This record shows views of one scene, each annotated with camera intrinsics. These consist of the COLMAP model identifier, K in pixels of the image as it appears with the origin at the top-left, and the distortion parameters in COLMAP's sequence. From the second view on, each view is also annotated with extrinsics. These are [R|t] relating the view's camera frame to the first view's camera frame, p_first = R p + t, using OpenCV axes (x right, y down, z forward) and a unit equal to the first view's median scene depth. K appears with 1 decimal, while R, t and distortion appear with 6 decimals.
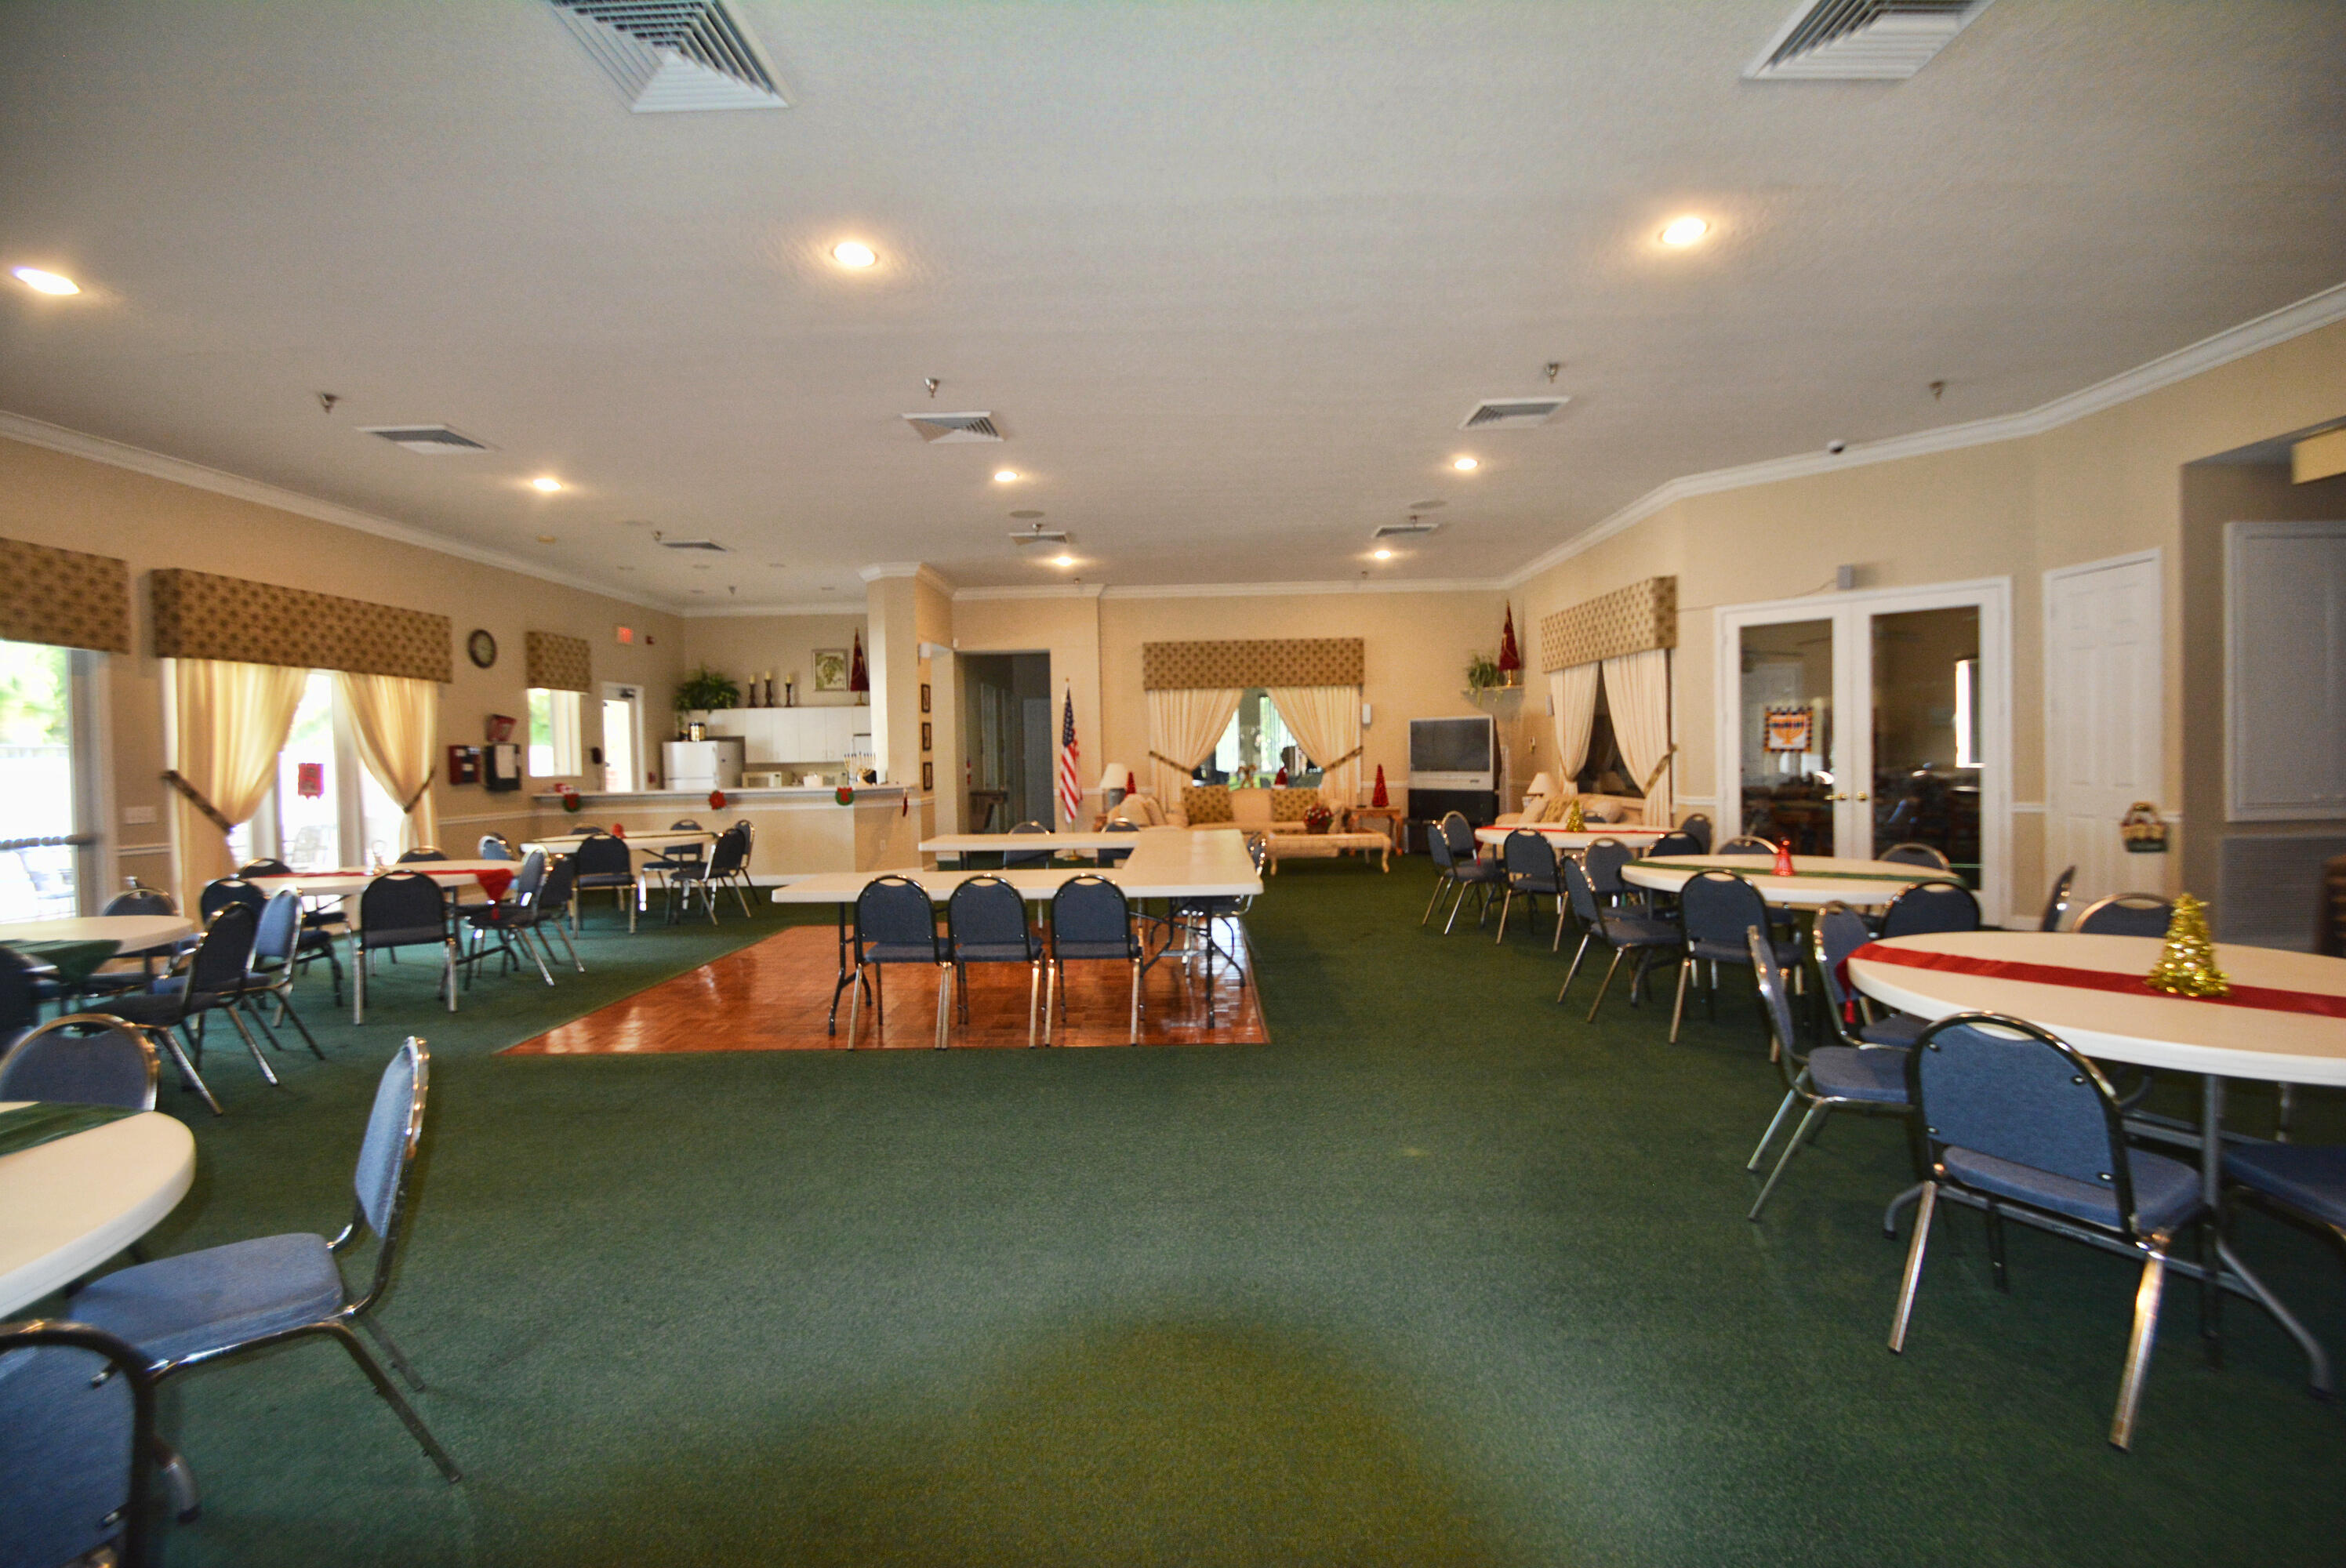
lens RADIAL K [[1041.3, 0, 1171.3], [0, 1041.3, 777.9], [0, 0, 1]] dist [0.002896, -0.008921]
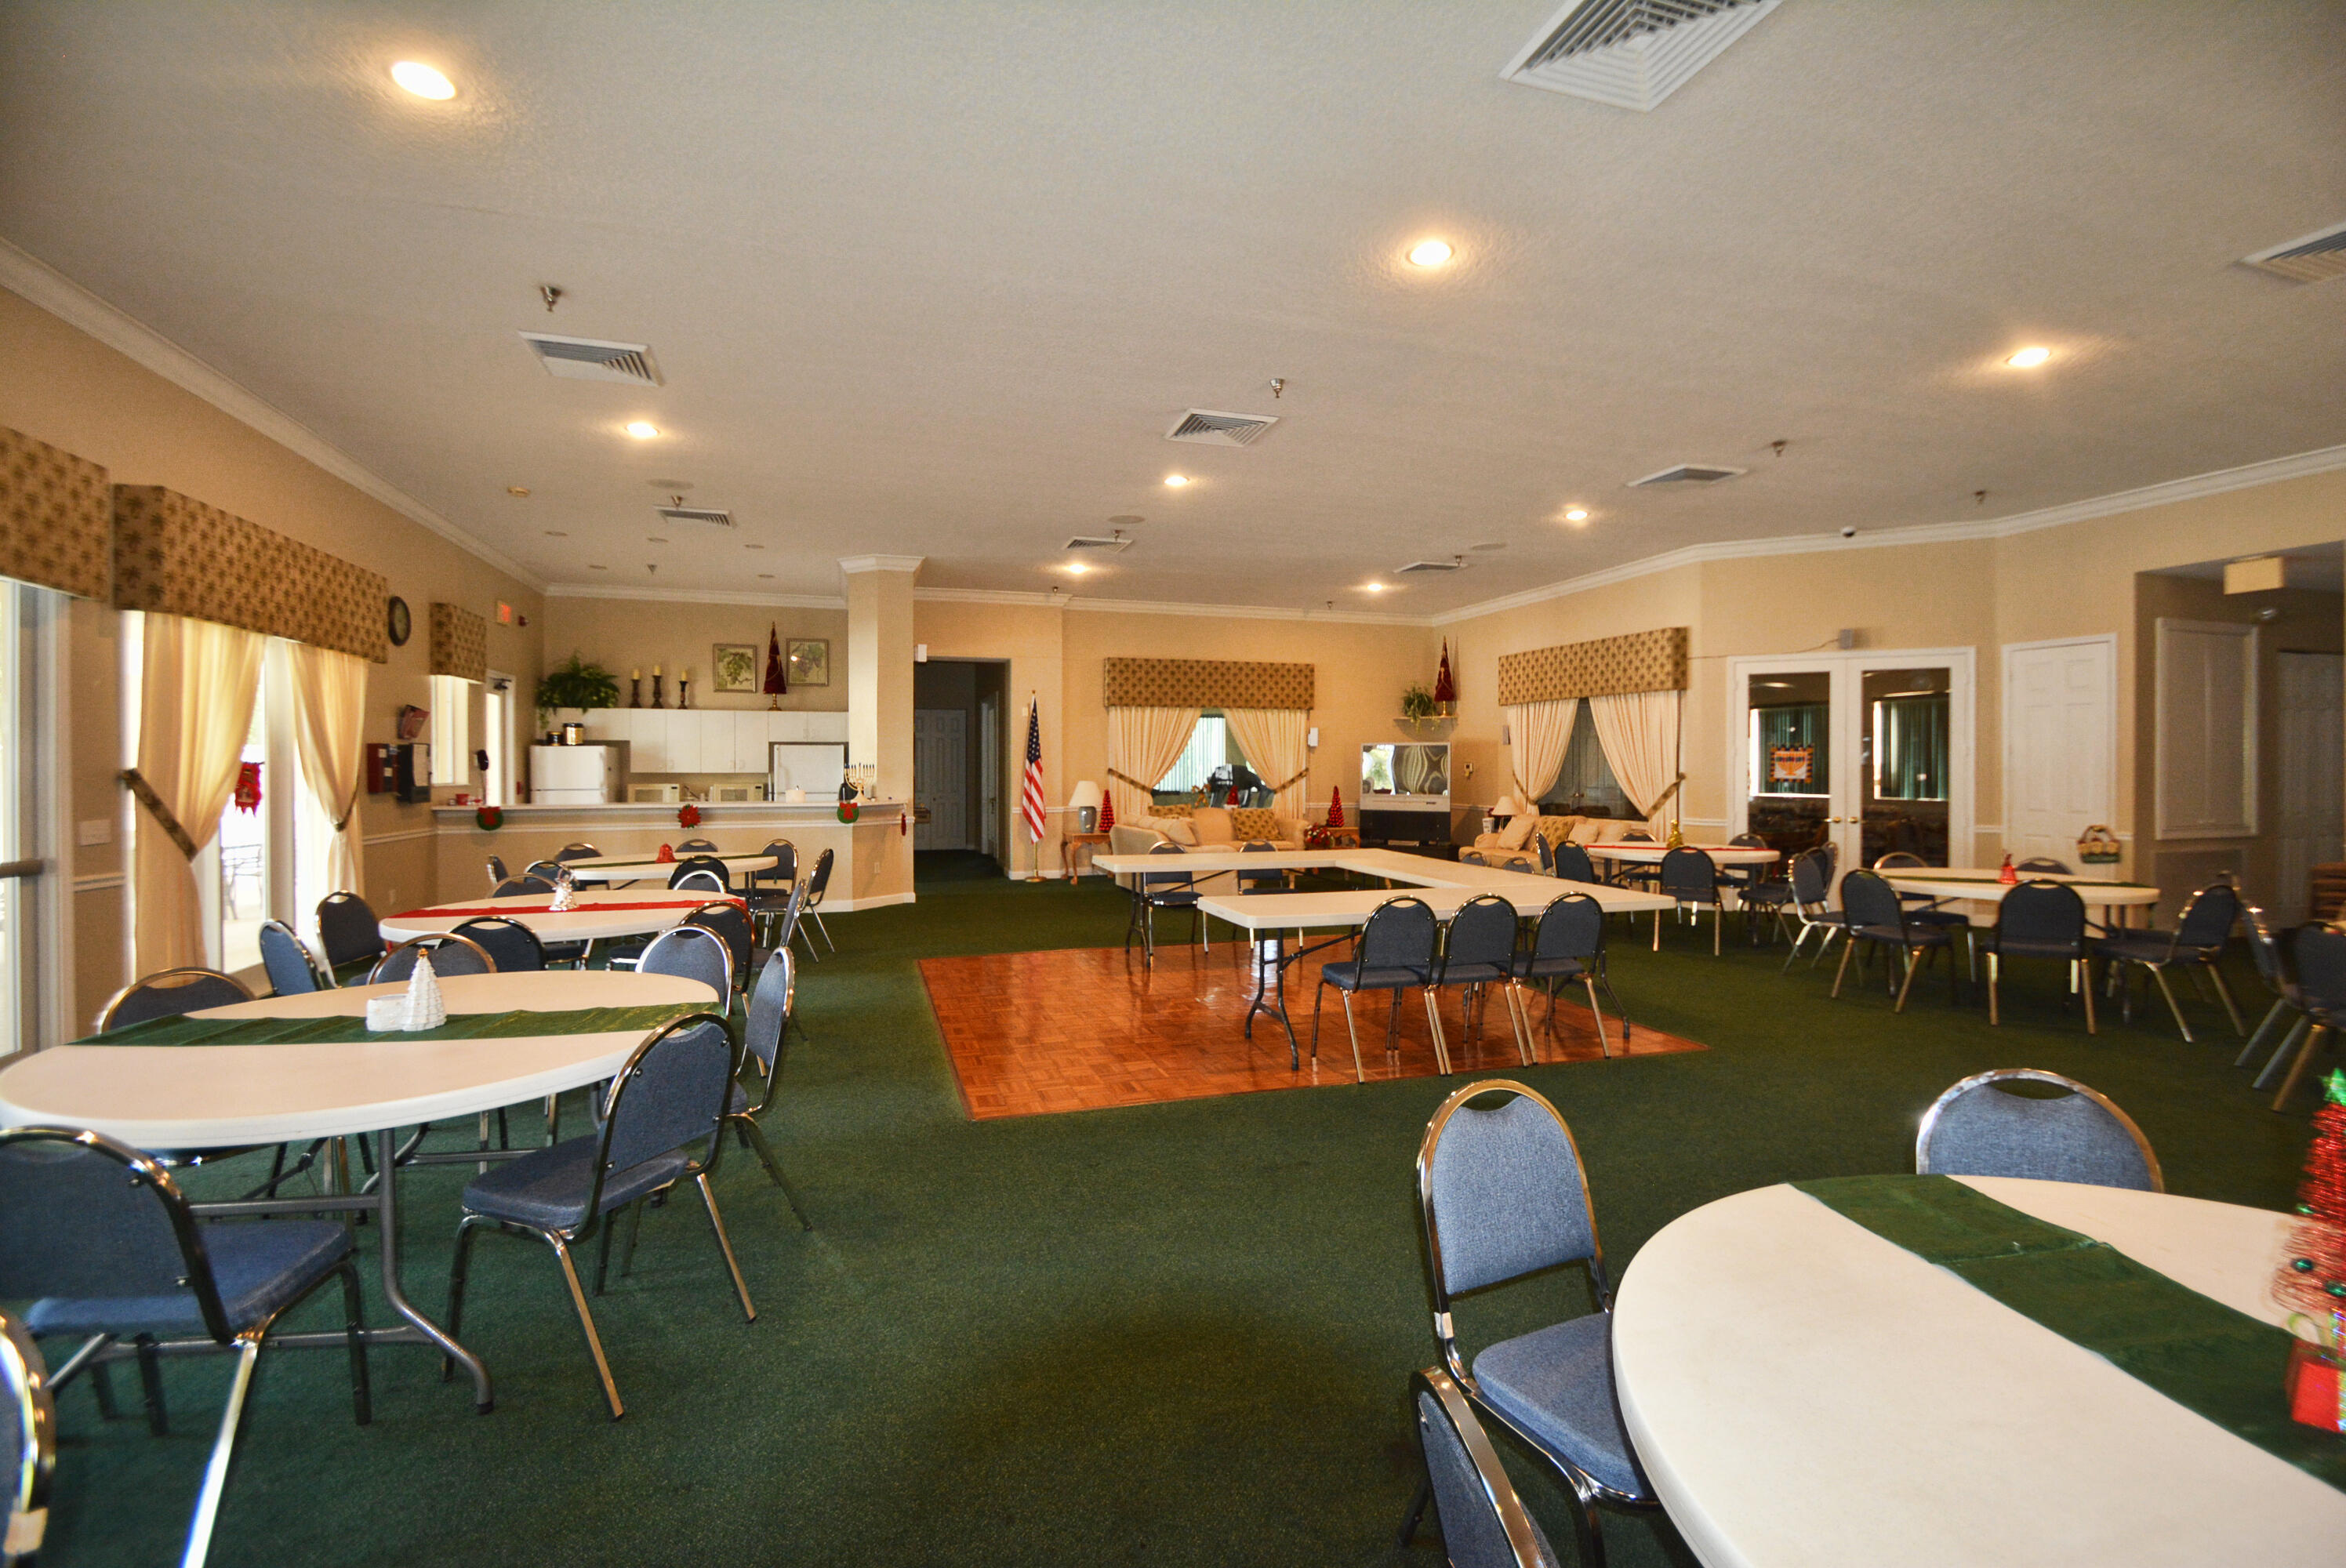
lens RADIAL K [[1041.3, 0, 1198.5], [0, 1041.3, 778.0], [0, 0, 1]] dist [0.002896, -0.008921]
pose [[0.947806, 0.018105, 0.318334, -0.388428], [-0.012186, 0.999714, -0.020575, 0.003269], [-0.318616, 0.015622, 0.947755, 0.078462]]
